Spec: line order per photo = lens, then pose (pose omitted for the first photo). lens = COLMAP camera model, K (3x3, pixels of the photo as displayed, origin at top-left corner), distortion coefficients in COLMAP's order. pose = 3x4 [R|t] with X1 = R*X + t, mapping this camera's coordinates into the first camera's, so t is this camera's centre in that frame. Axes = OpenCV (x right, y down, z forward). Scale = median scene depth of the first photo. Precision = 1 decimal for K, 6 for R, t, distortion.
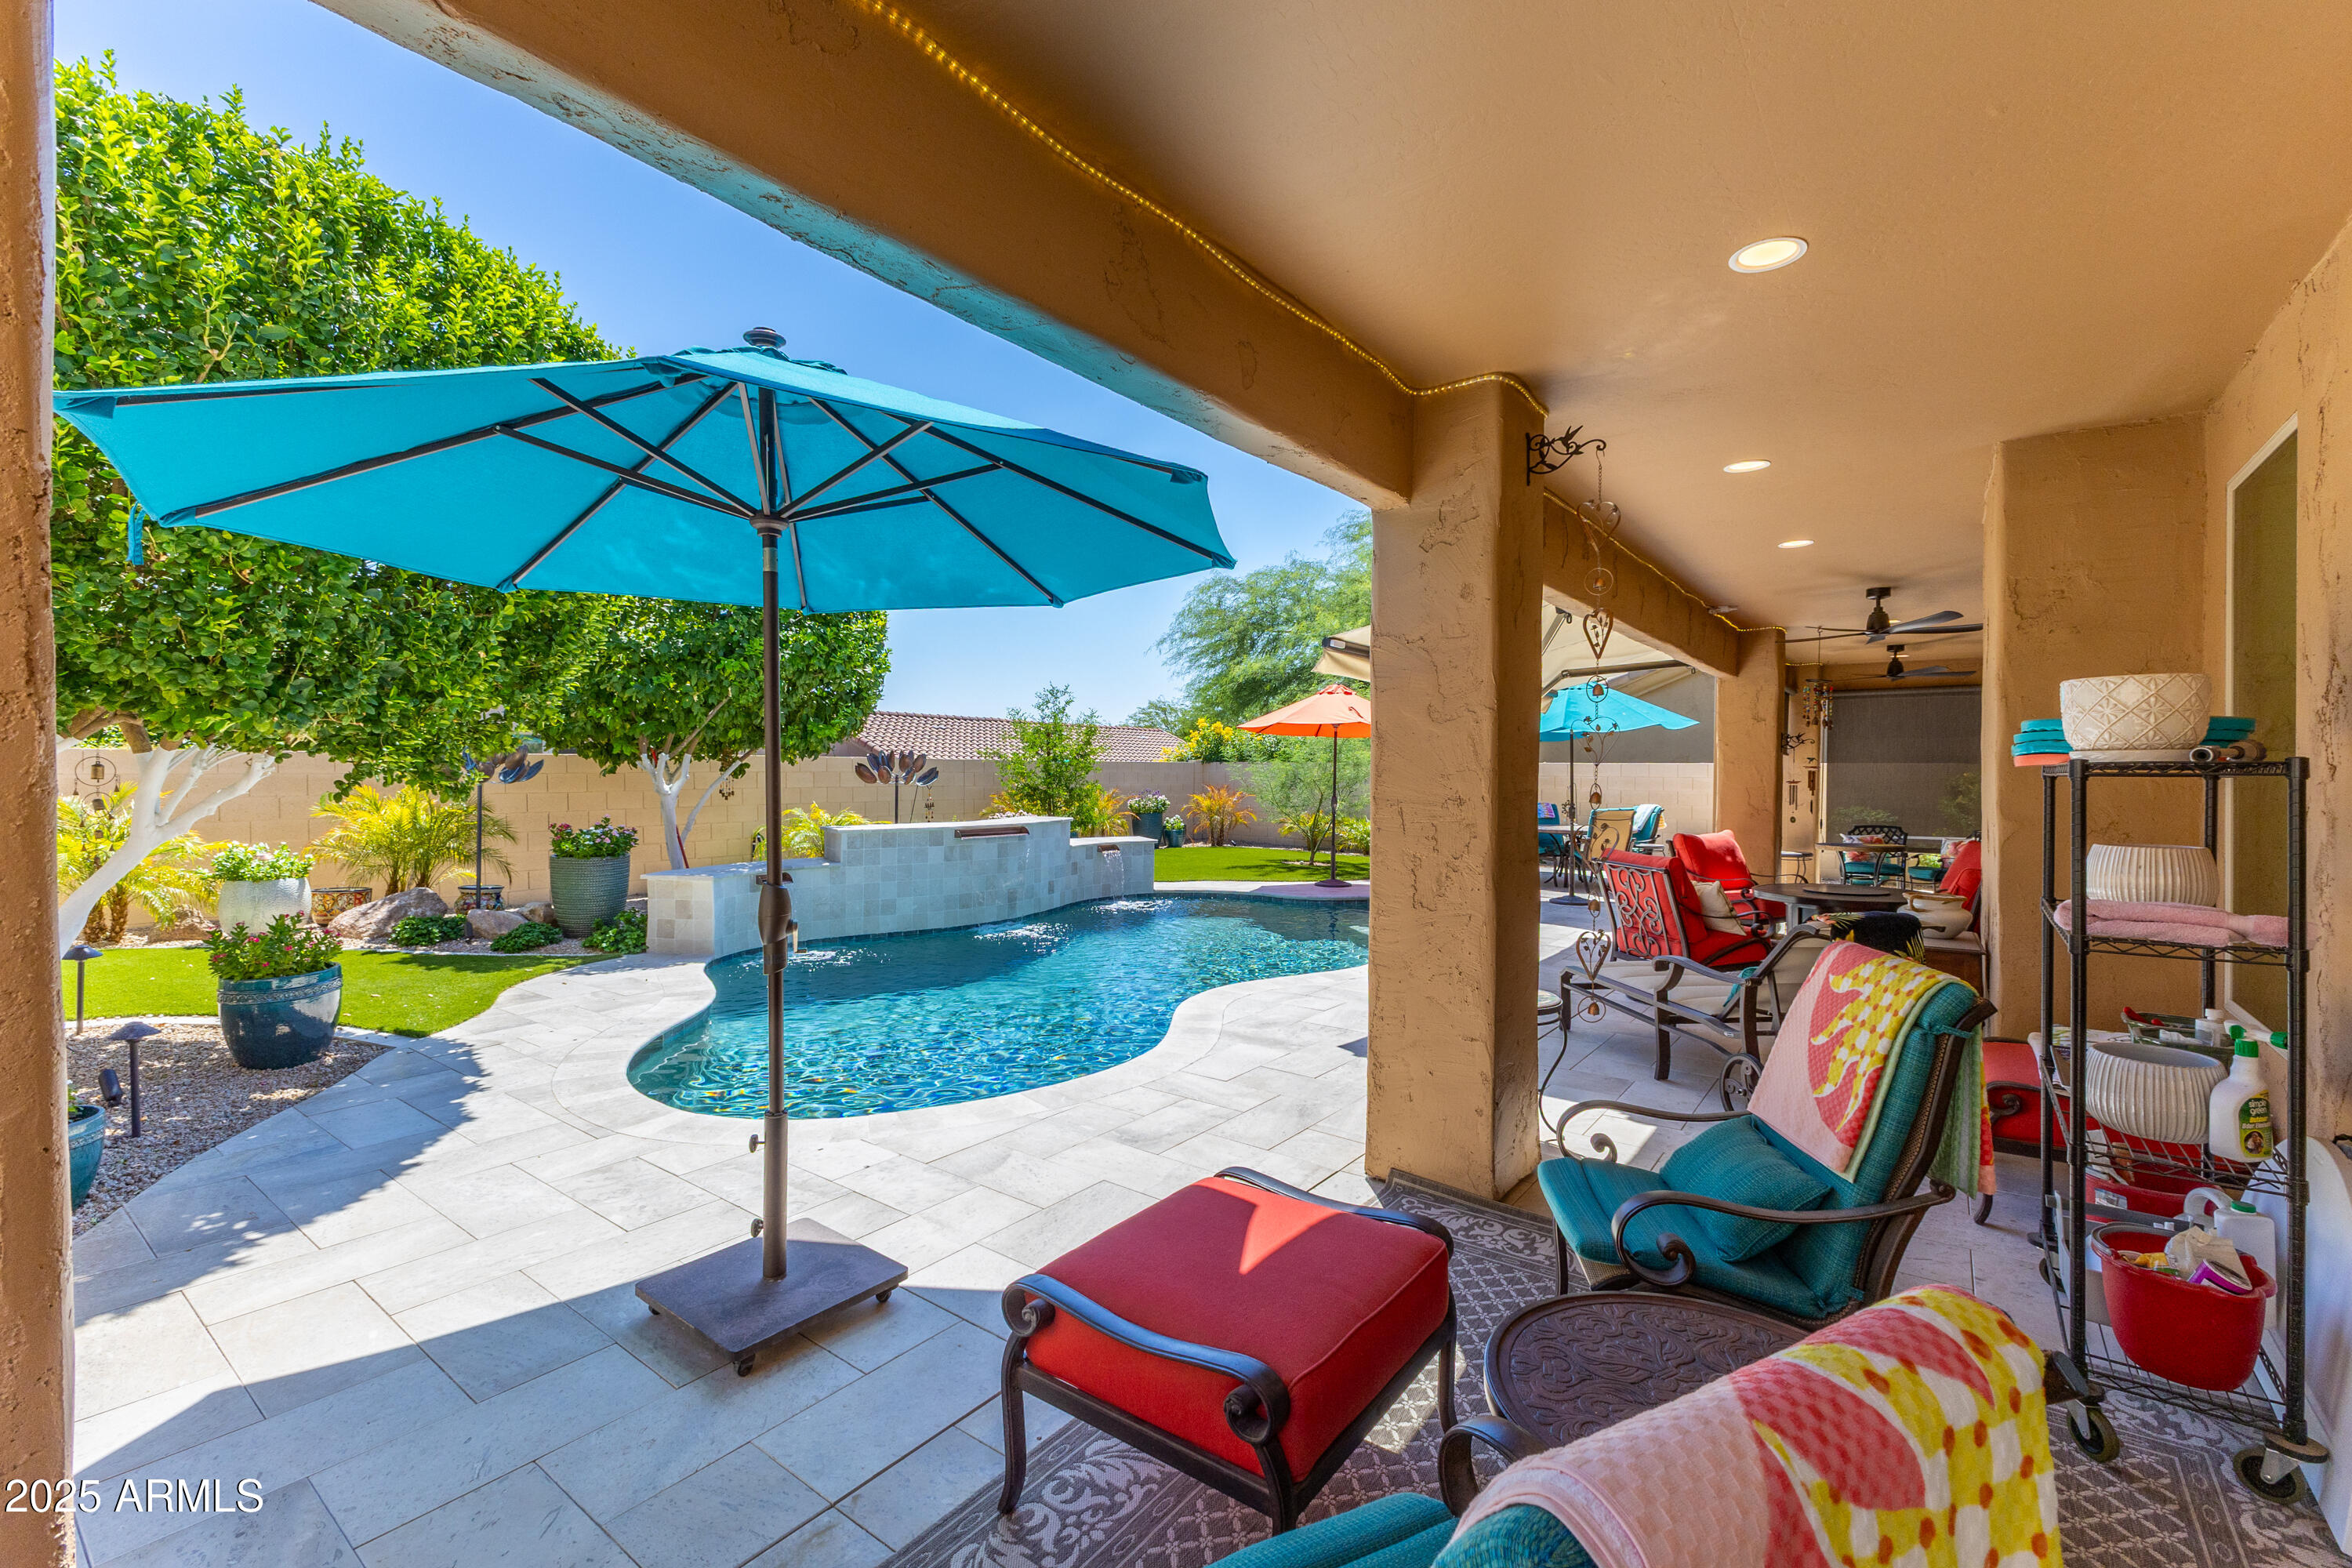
lens RADIAL K [[997.6, 0, 1176.0], [0, 997.6, 784.0], [0, 0, 1]] dist [0.001285, 0.000065]
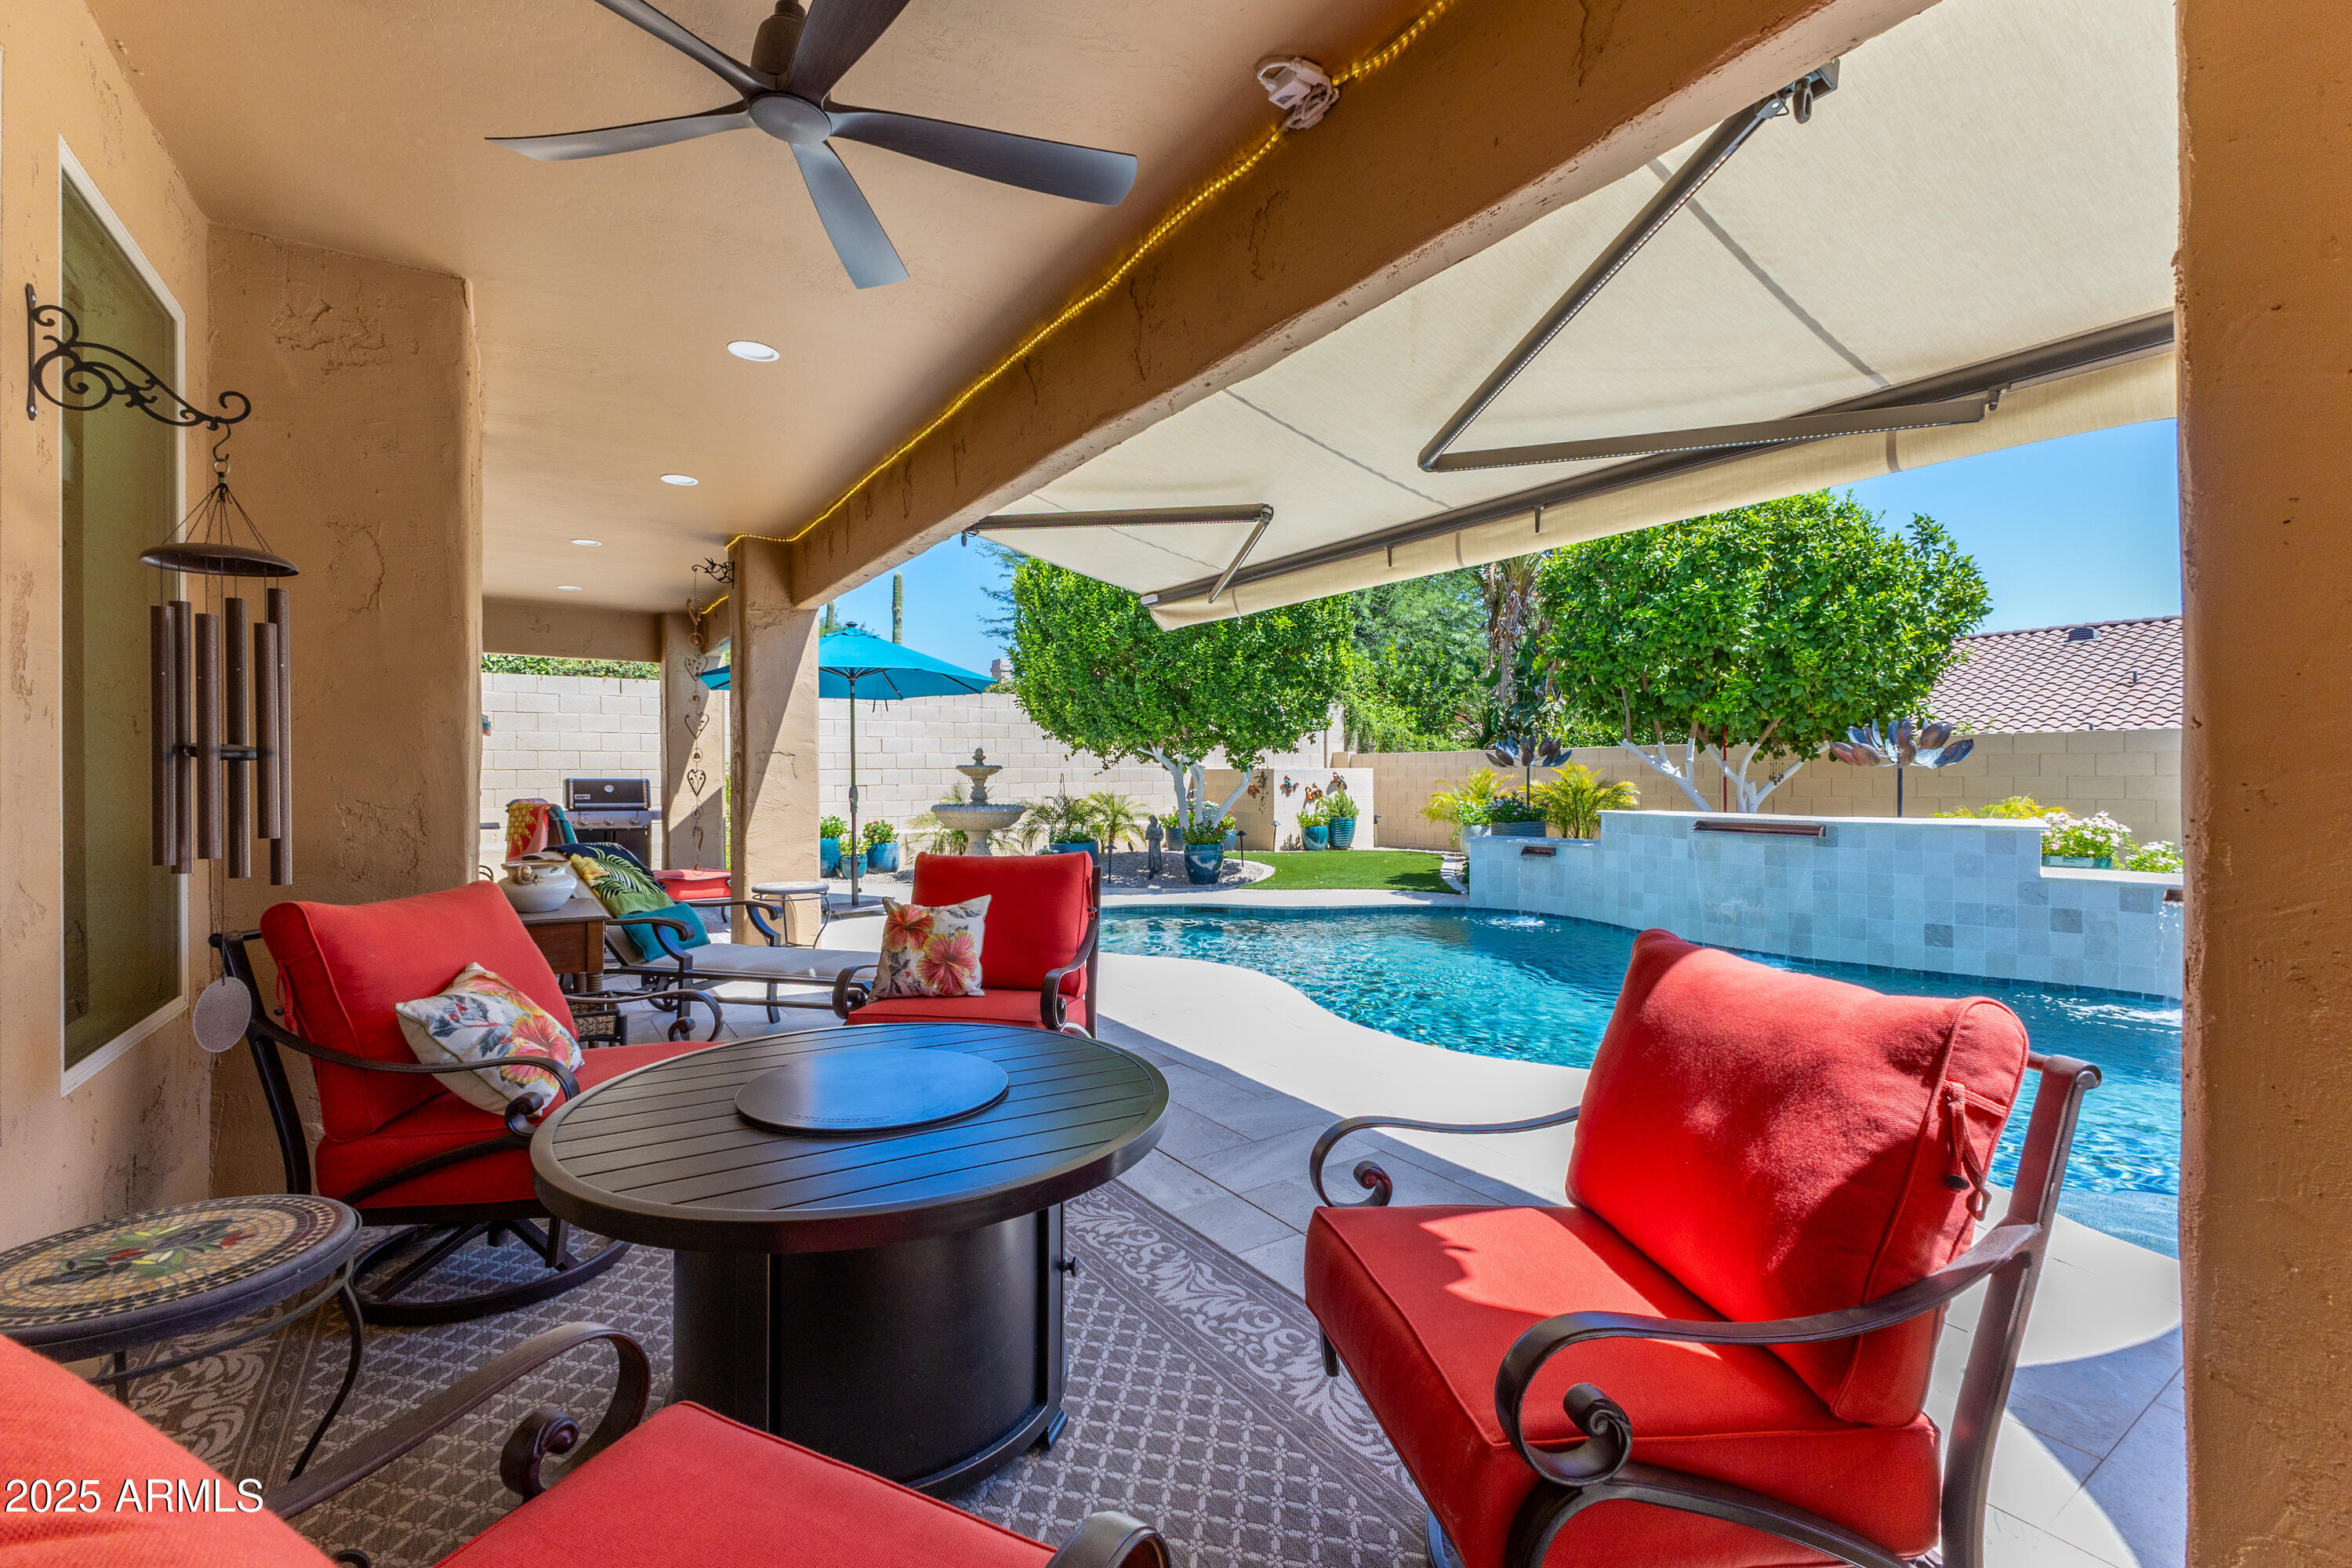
lens RADIAL K [[997.6, 0, 1176.0], [0, 997.6, 784.0], [0, 0, 1]] dist [0.001285, 0.000065]
pose [[-0.444008, -0.000083, -0.896023, 0.687353], [-0.005218, 0.999983, 0.002493, 0.017517], [0.896008, 0.005782, -0.444001, 1.002821]]
